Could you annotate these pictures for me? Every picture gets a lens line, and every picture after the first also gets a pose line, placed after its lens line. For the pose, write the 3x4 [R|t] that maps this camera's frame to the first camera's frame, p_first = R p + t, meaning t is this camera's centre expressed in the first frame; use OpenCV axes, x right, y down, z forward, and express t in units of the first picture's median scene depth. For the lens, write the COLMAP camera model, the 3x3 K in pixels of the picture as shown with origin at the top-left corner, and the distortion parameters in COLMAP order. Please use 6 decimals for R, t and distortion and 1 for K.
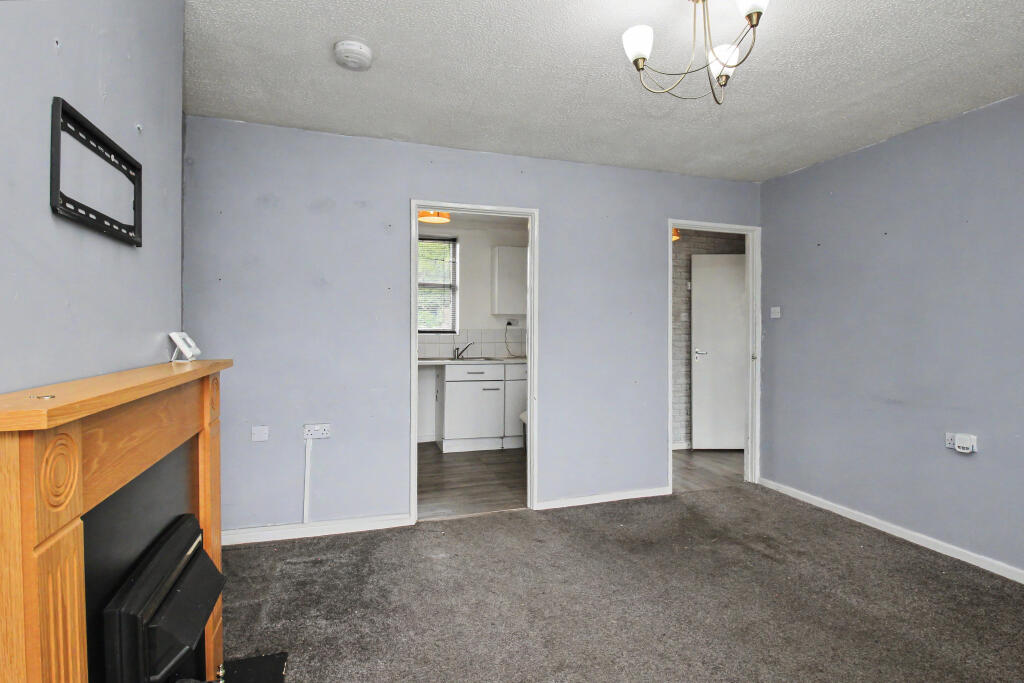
lens RADIAL K [[516.7, 0, 512.8], [0, 516.7, 330.0], [0, 0, 1]] dist [-0.001393, -0.000243]
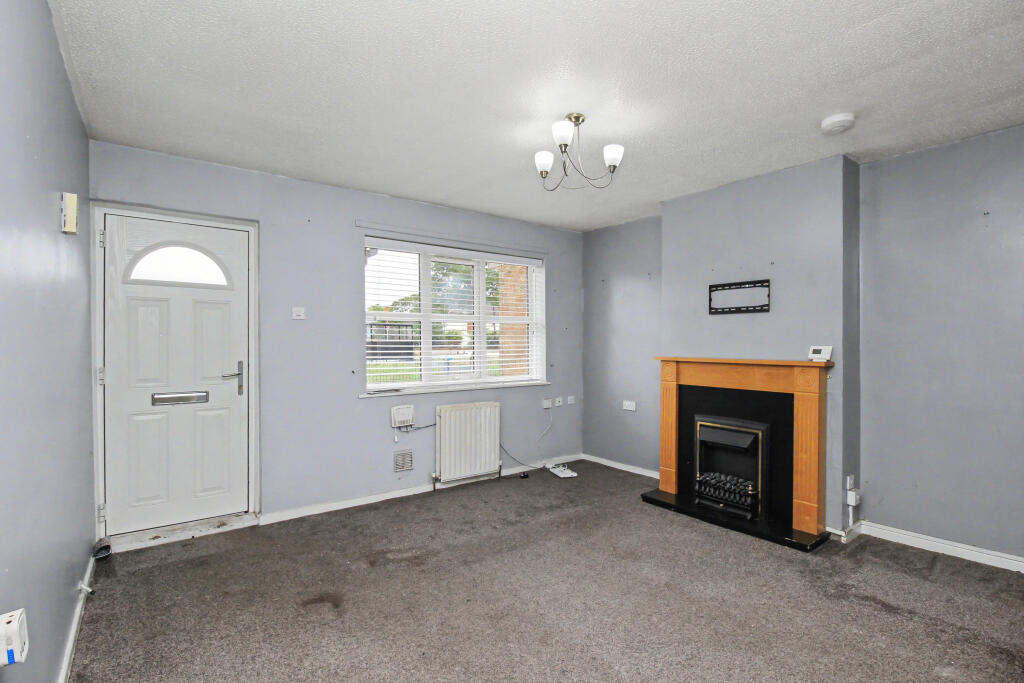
lens RADIAL K [[473.1, 0, 512.6], [0, 473.1, 347.3], [0, 0, 1]] dist [-0.018950, -0.000915]
pose [[-0.946317, -0.006065, -0.323184, 0.585496], [-0.009885, 0.999899, 0.010181, 0.001478], [0.323089, 0.012829, -0.946281, 1.342047]]
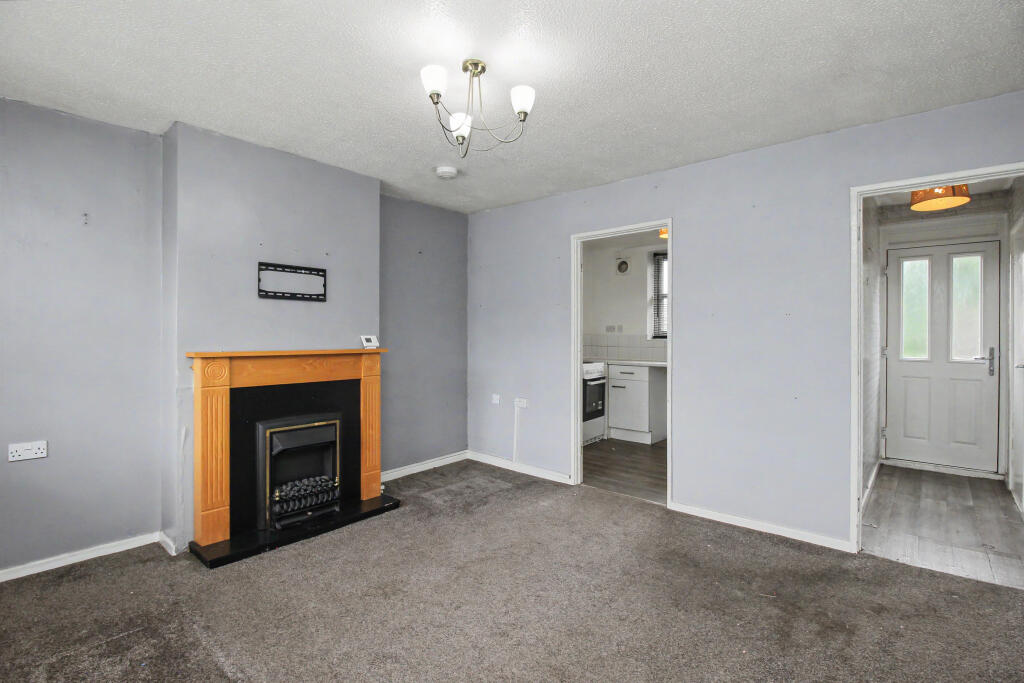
lens RADIAL K [[473.1, 0, 512.9], [0, 473.1, 338.8], [0, 0, 1]] dist [-0.018950, -0.000915]
pose [[0.506138, 0.003116, -0.862447, 0.841255], [-0.002550, 0.999995, 0.002116, 0.006953], [0.862449, 0.001128, 0.506143, 0.299783]]
